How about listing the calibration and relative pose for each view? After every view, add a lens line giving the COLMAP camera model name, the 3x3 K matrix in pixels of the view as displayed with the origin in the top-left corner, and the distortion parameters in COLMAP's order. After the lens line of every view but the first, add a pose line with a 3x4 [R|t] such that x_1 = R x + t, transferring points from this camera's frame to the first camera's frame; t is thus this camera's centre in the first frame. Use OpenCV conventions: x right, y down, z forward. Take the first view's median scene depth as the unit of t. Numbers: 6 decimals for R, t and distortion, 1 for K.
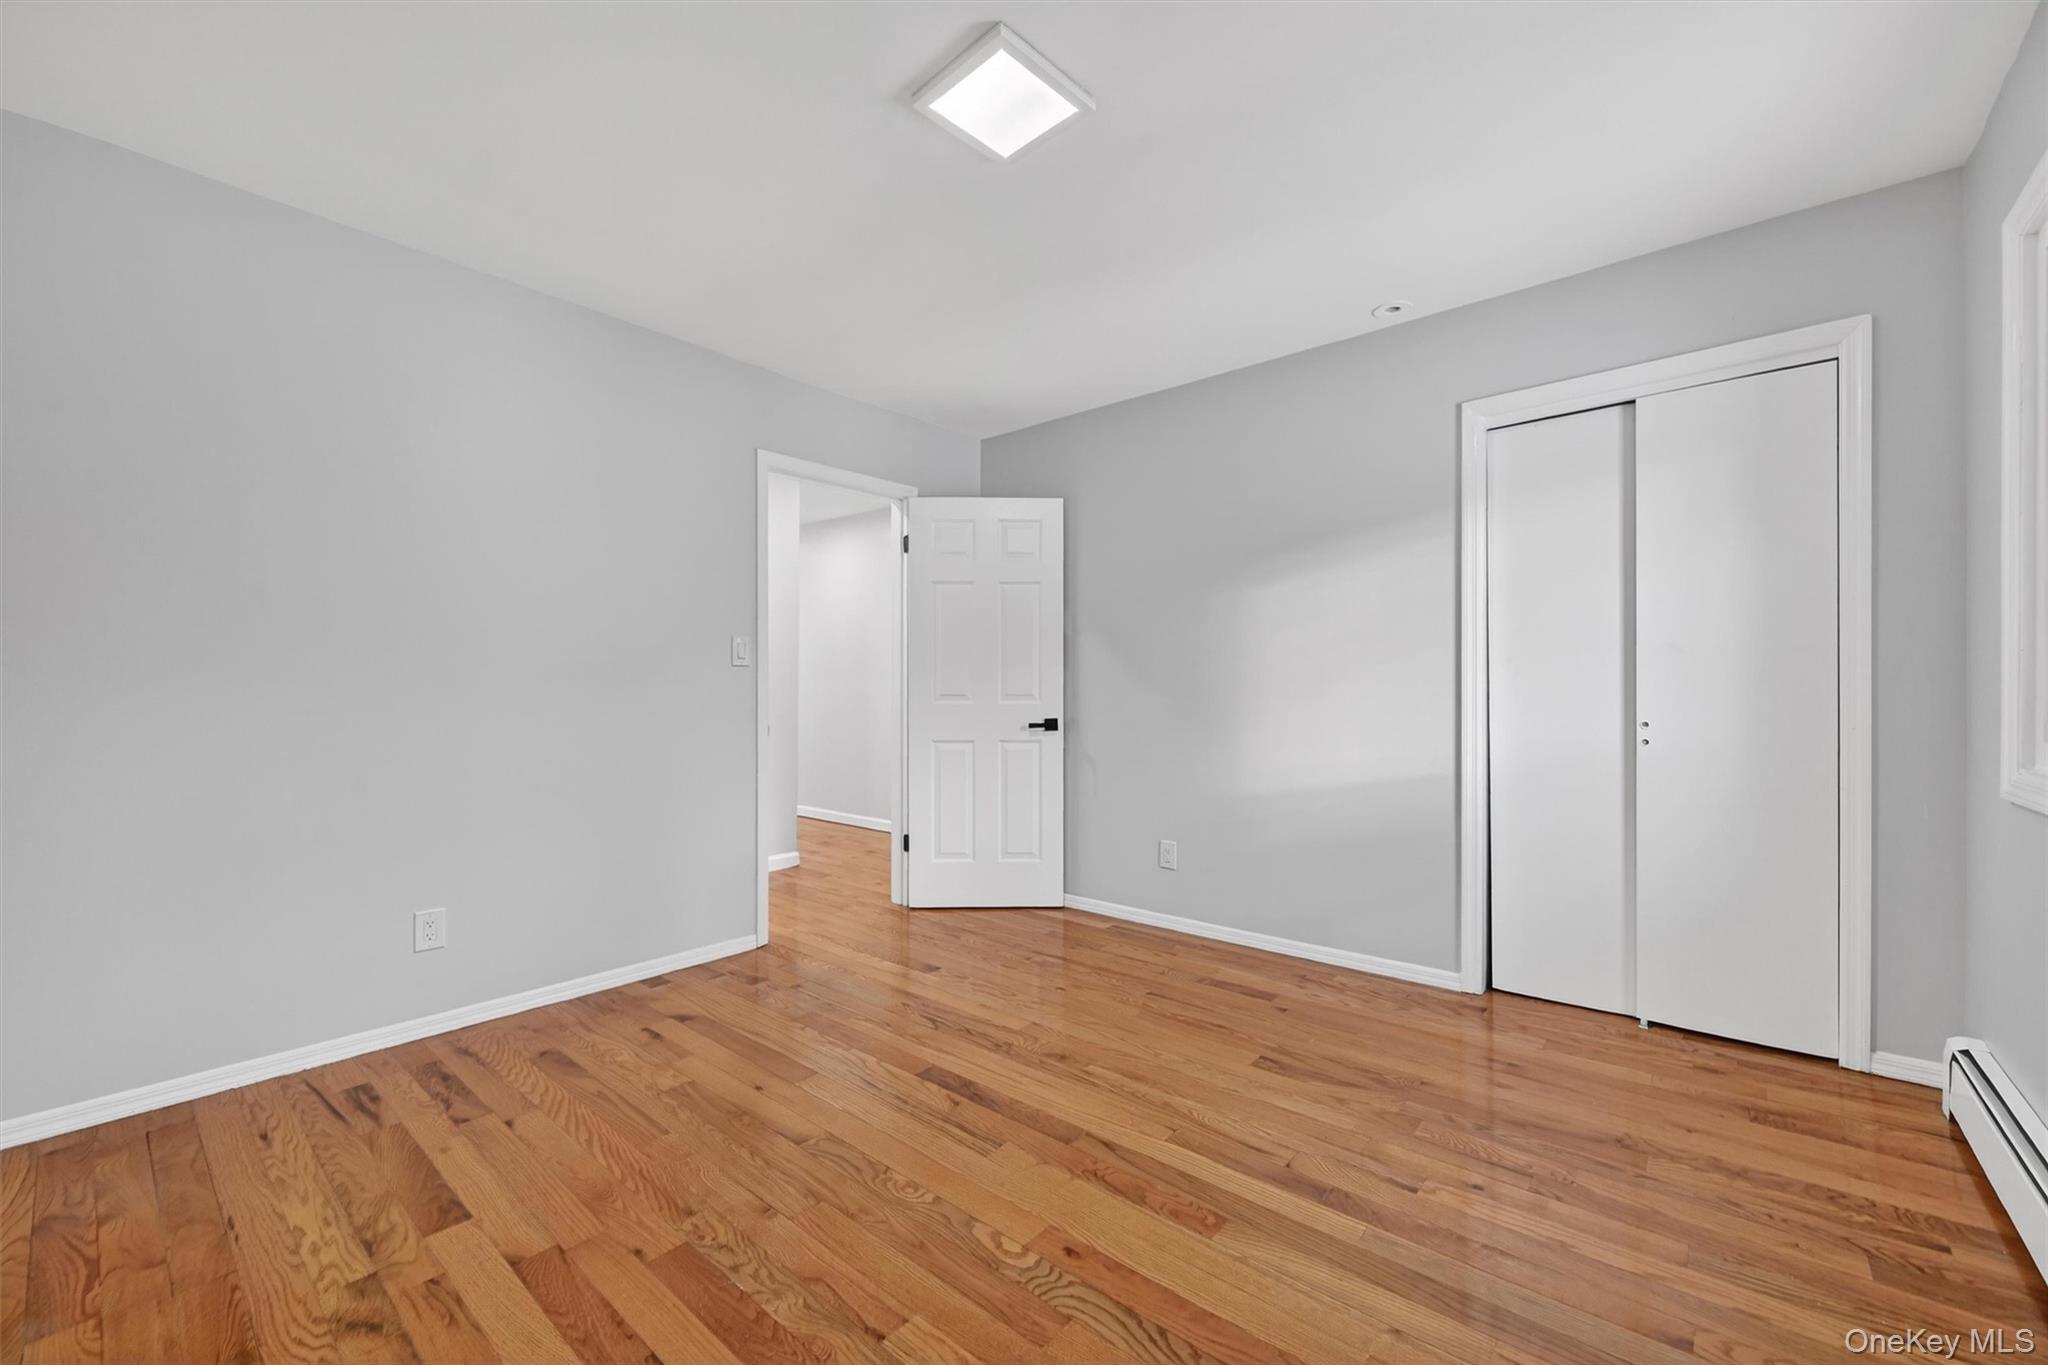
lens RADIAL K [[807.9, 0, 1024.5], [0, 807.9, 685.3], [0, 0, 1]] dist [-0.001908, -0.000349]
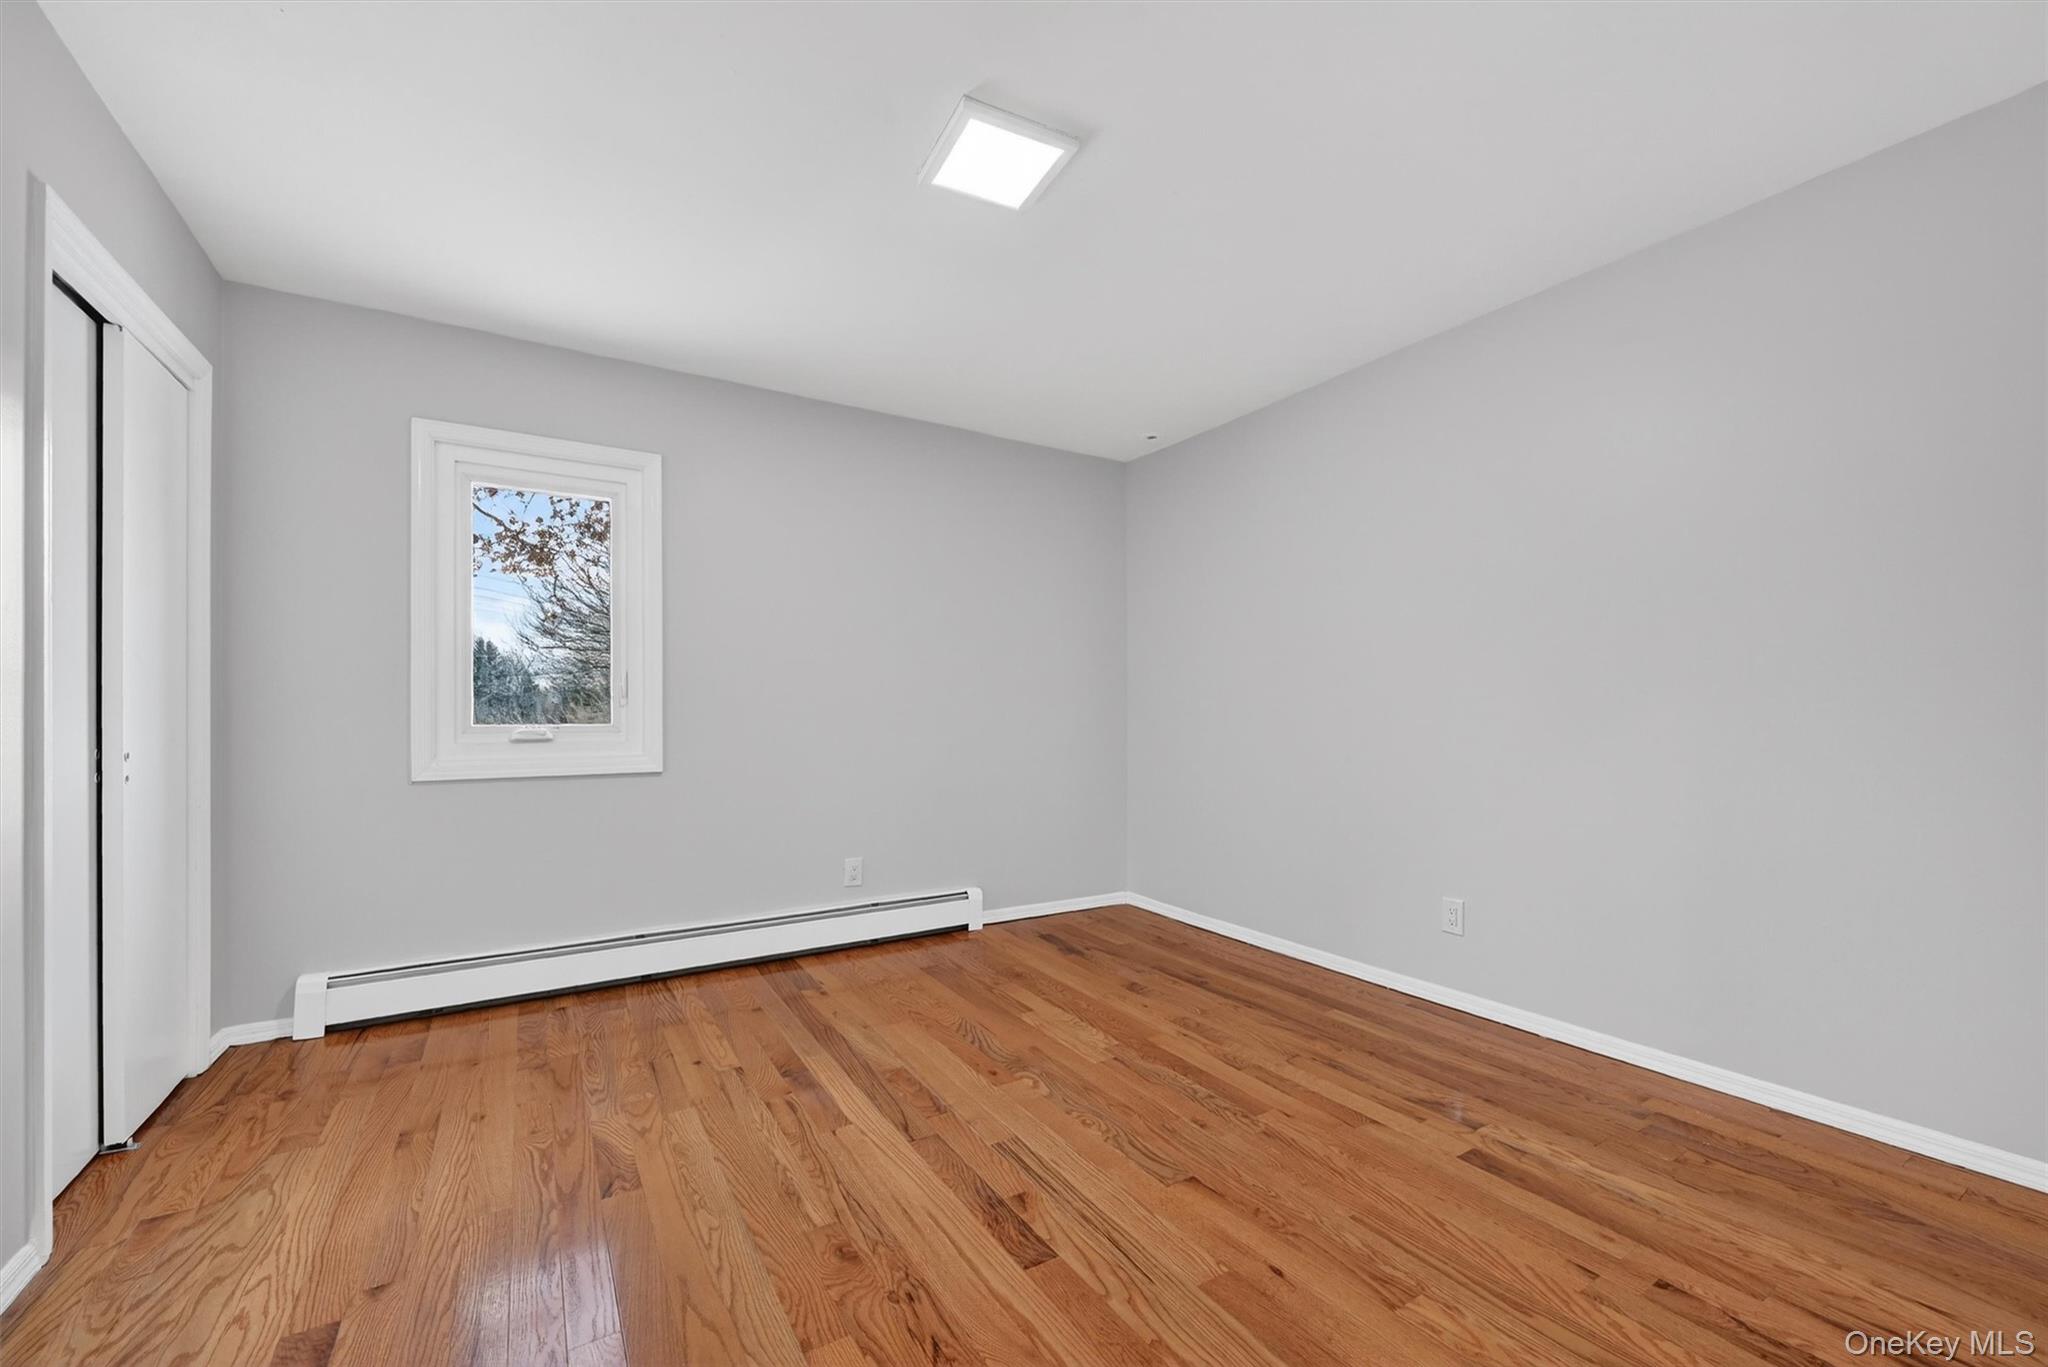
lens RADIAL K [[816.0, 0, 1038.6], [0, 816.0, 703.2], [0, 0, 1]] dist [-0.002177, -0.000215]
pose [[-0.957615, 0.008178, 0.287933, -0.388171], [0.001223, 0.999703, -0.024327, 0.024208], [-0.288047, -0.022943, -0.957341, 2.004585]]
